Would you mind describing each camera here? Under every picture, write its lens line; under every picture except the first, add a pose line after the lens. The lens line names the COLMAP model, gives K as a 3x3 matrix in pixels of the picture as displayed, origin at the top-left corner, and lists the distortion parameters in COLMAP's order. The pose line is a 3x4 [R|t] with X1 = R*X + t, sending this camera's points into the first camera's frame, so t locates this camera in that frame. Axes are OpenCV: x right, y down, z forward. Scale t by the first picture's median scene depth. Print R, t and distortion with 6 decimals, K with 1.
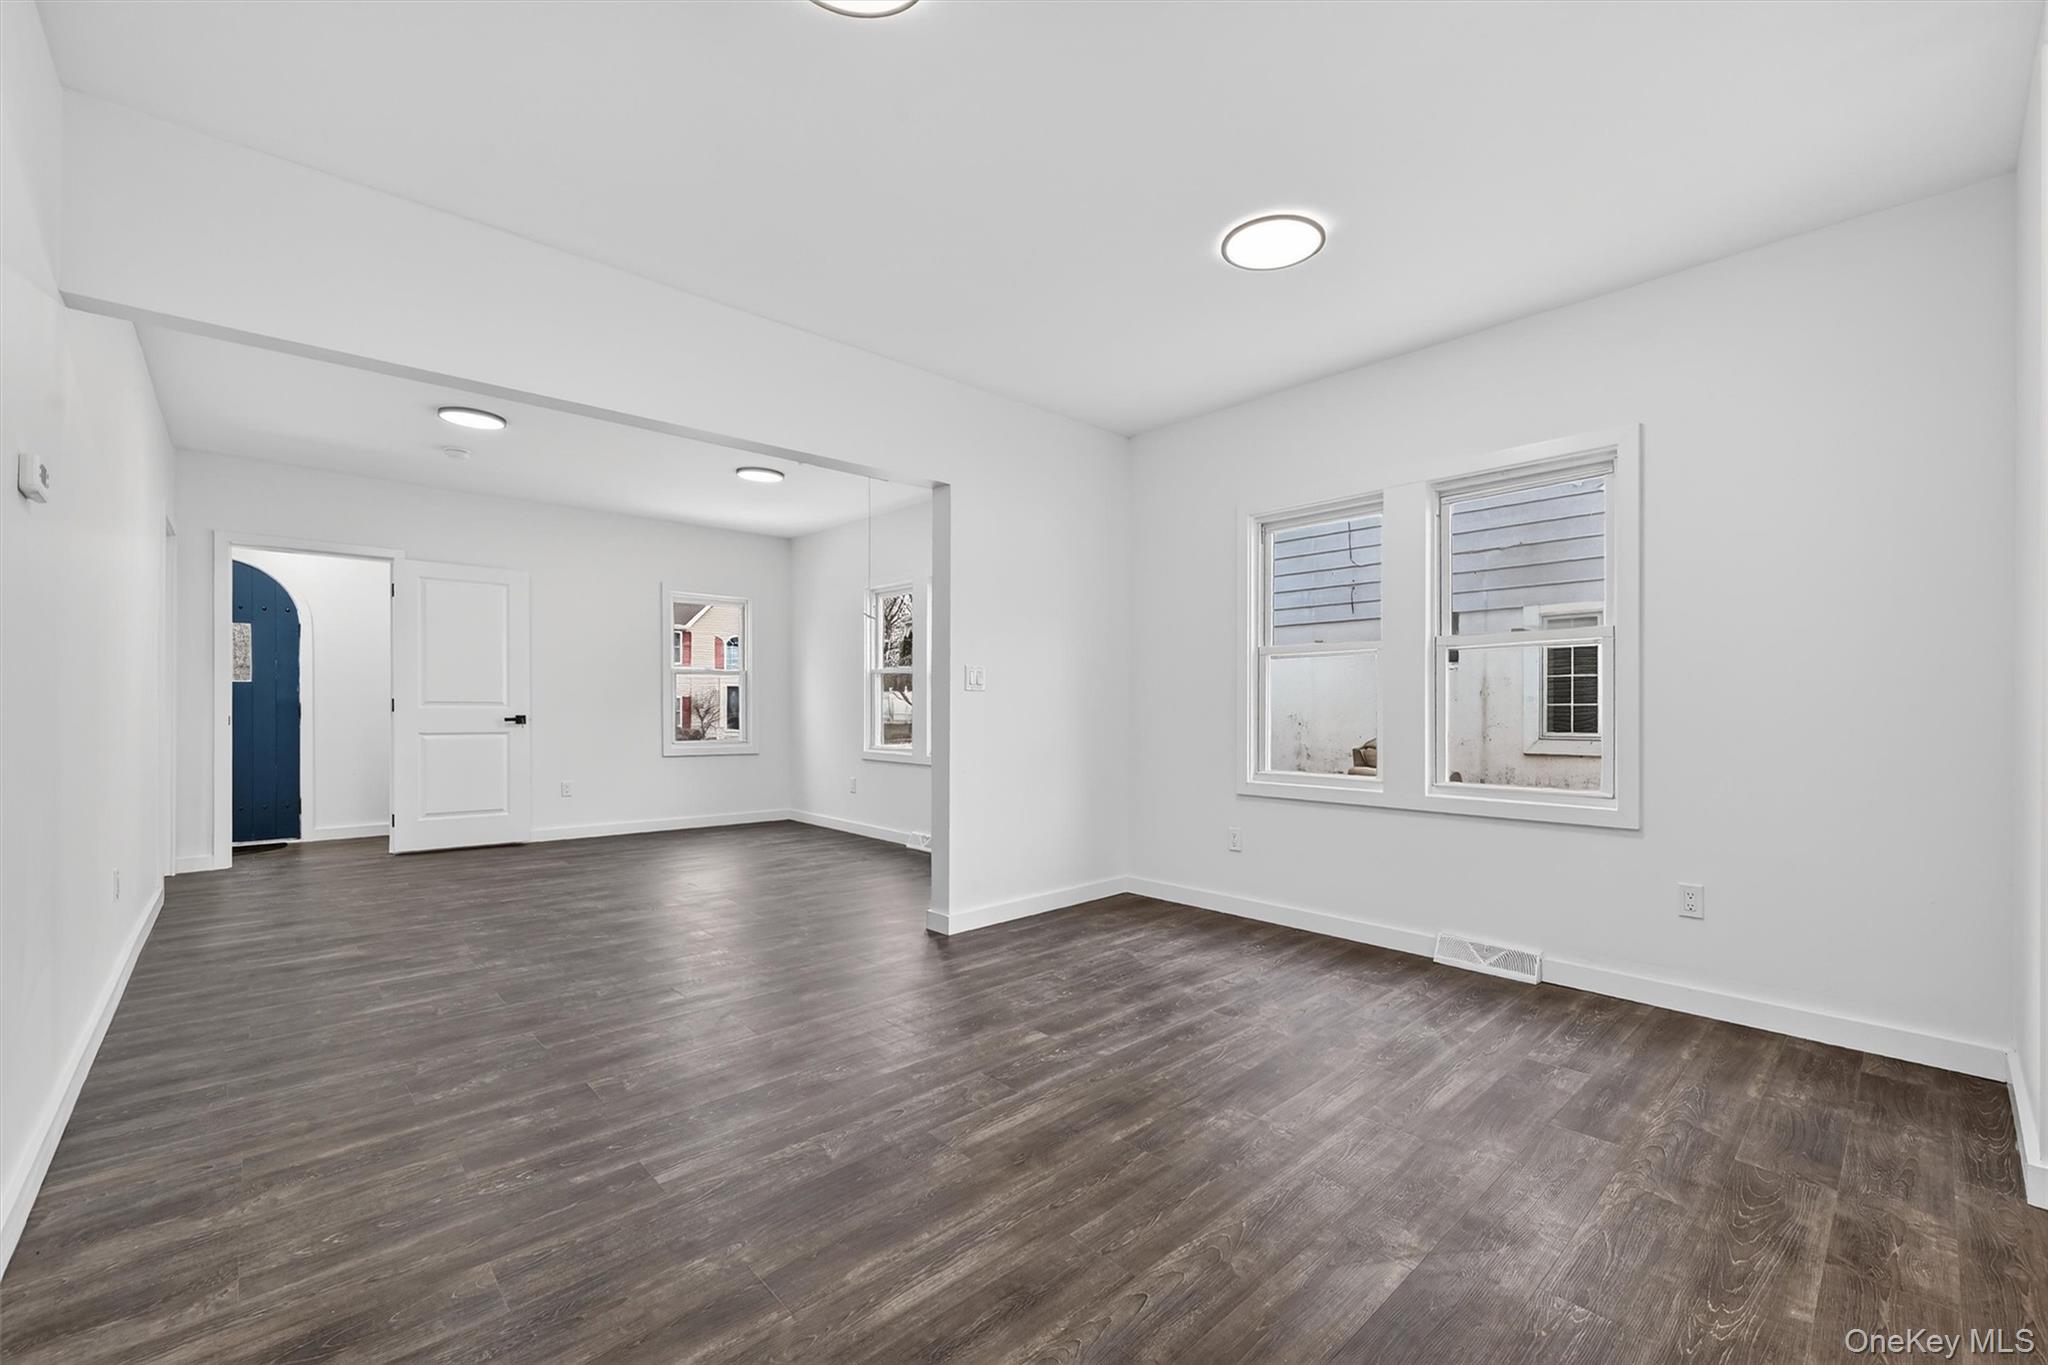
lens RADIAL K [[837.6, 0, 1044.1], [0, 837.6, 691.2], [0, 0, 1]] dist [0.002935, -0.000459]
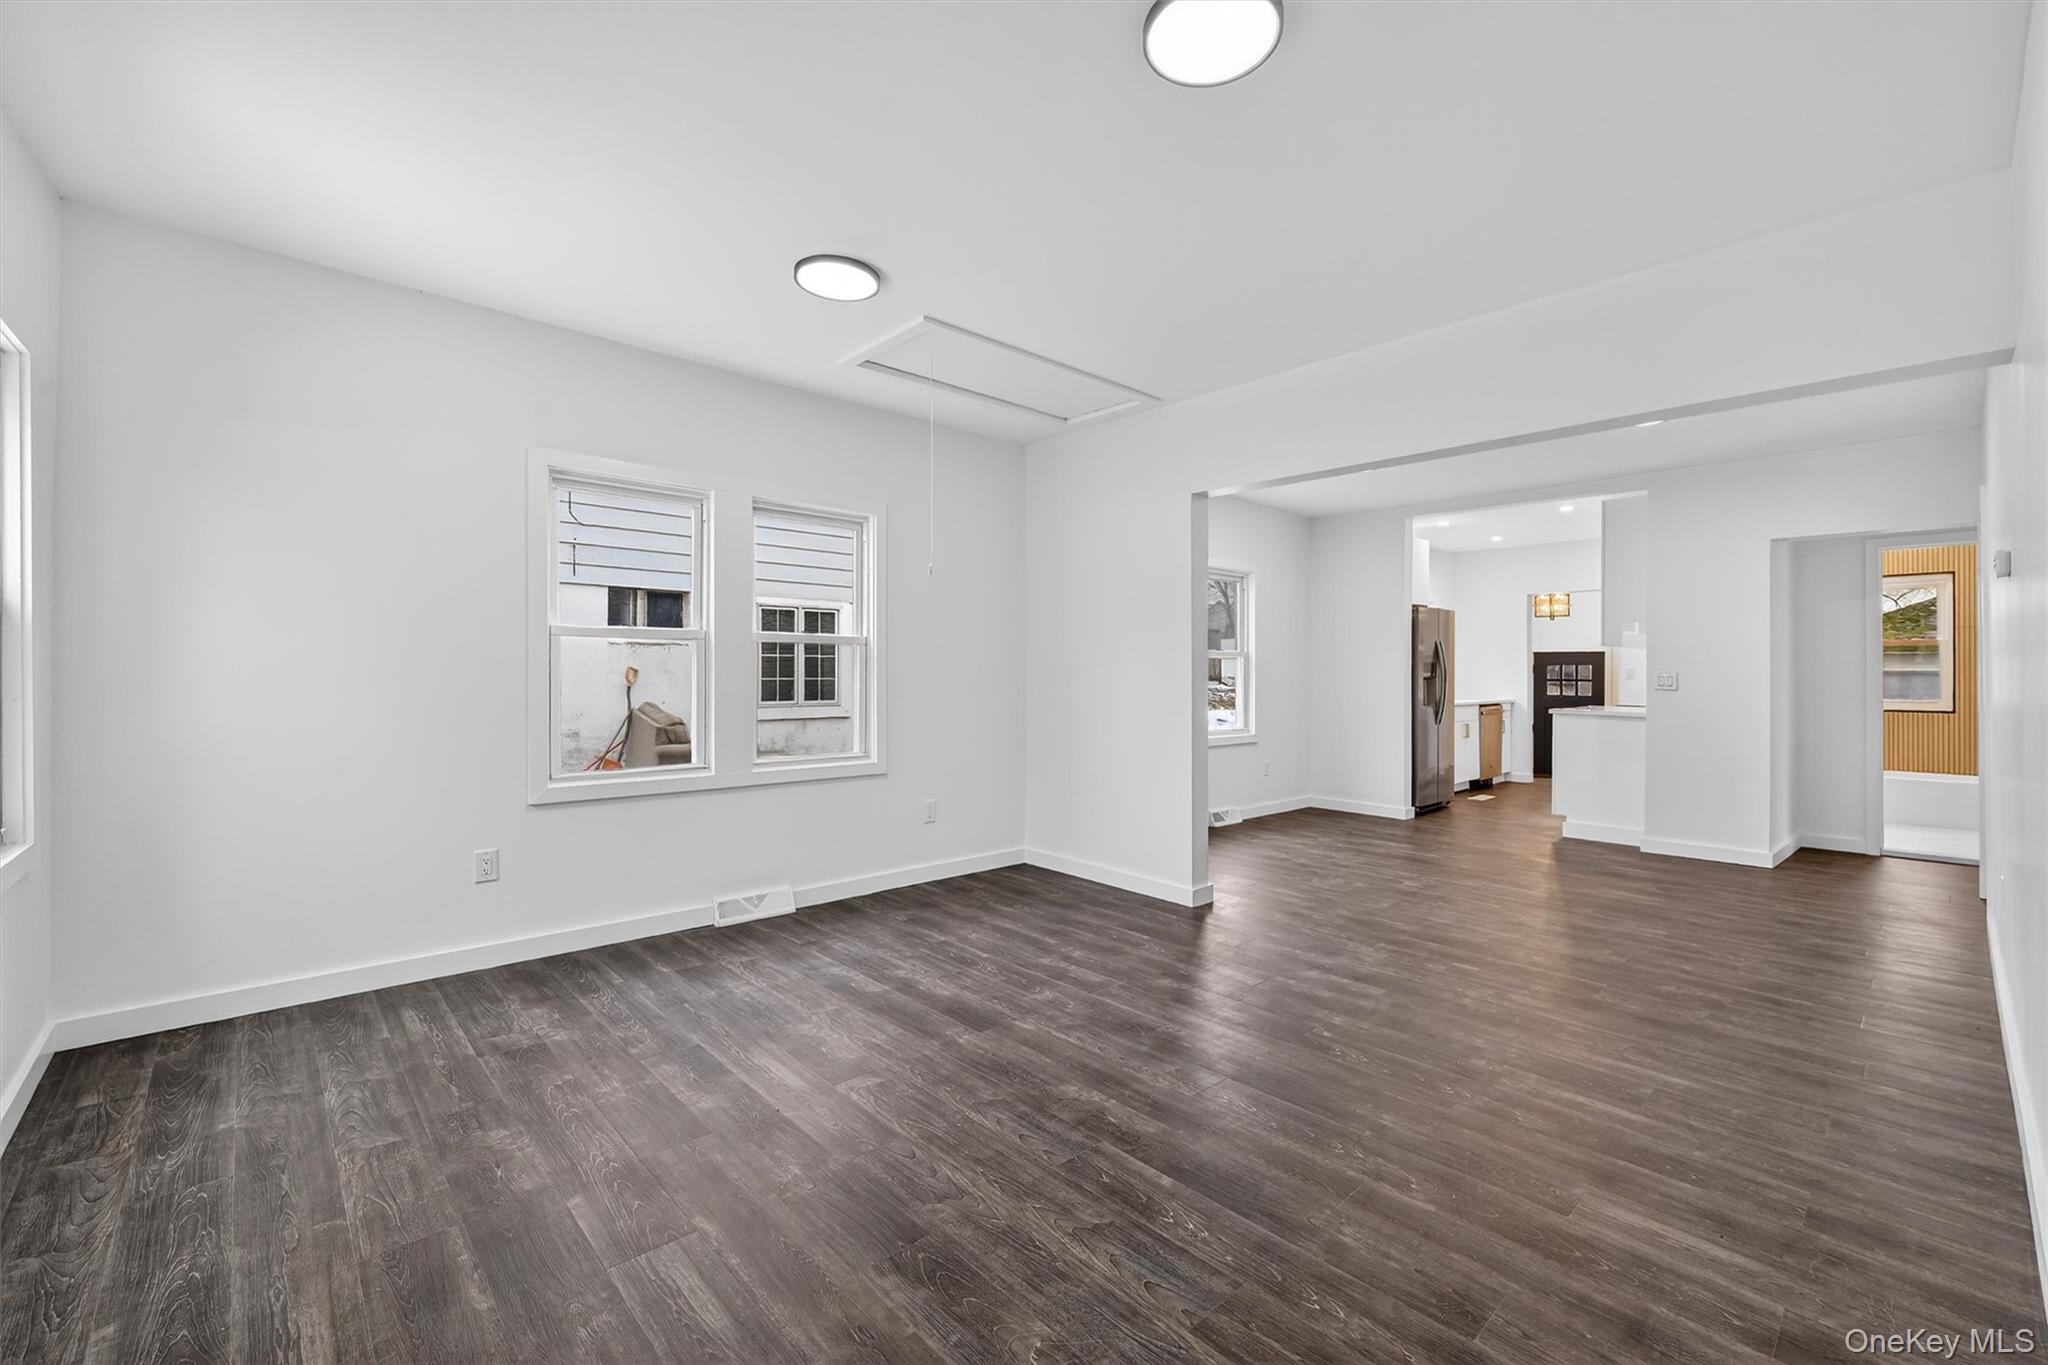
lens RADIAL K [[837.6, 0, 1009.5], [0, 837.6, 691.9], [0, 0, 1]] dist [0.002935, -0.000459]
pose [[0.031396, -0.010688, 0.999450, -0.882511], [-0.017310, 0.999787, 0.011235, 0.003145], [-0.999357, -0.017654, 0.031205, 0.883741]]
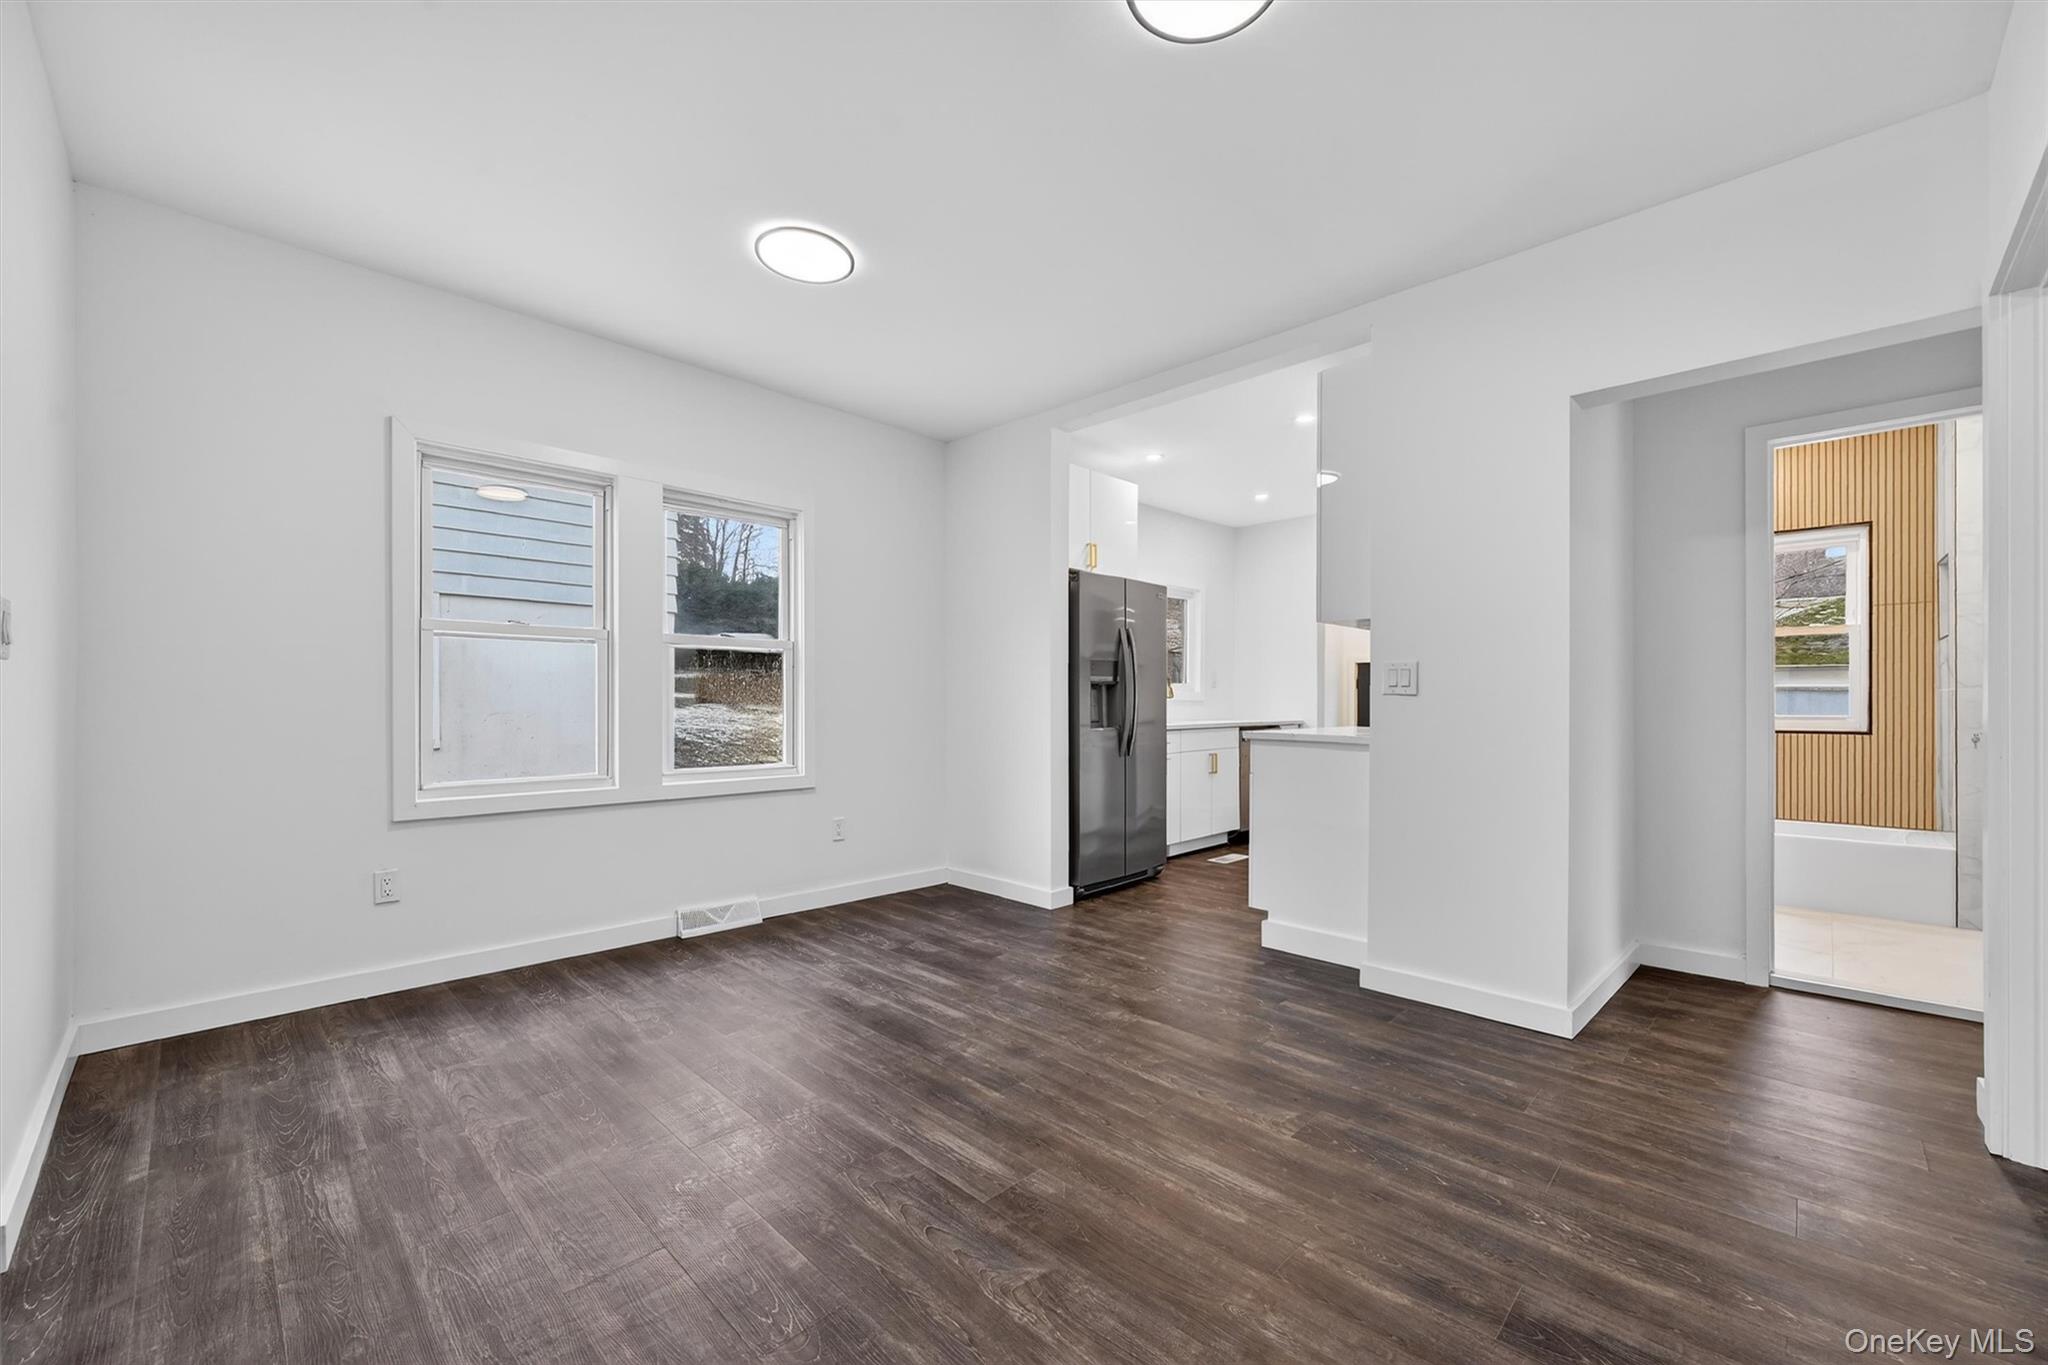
lens RADIAL K [[814.0, 0, 1022.6], [0, 814.0, 693.0], [0, 0, 1]] dist [0.011506, -0.000877]
pose [[-0.020251, 0.003081, 0.999790, -0.877152], [-0.023723, 0.999712, -0.003562, 0.003079], [-0.999513, -0.023790, -0.020172, 0.878312]]
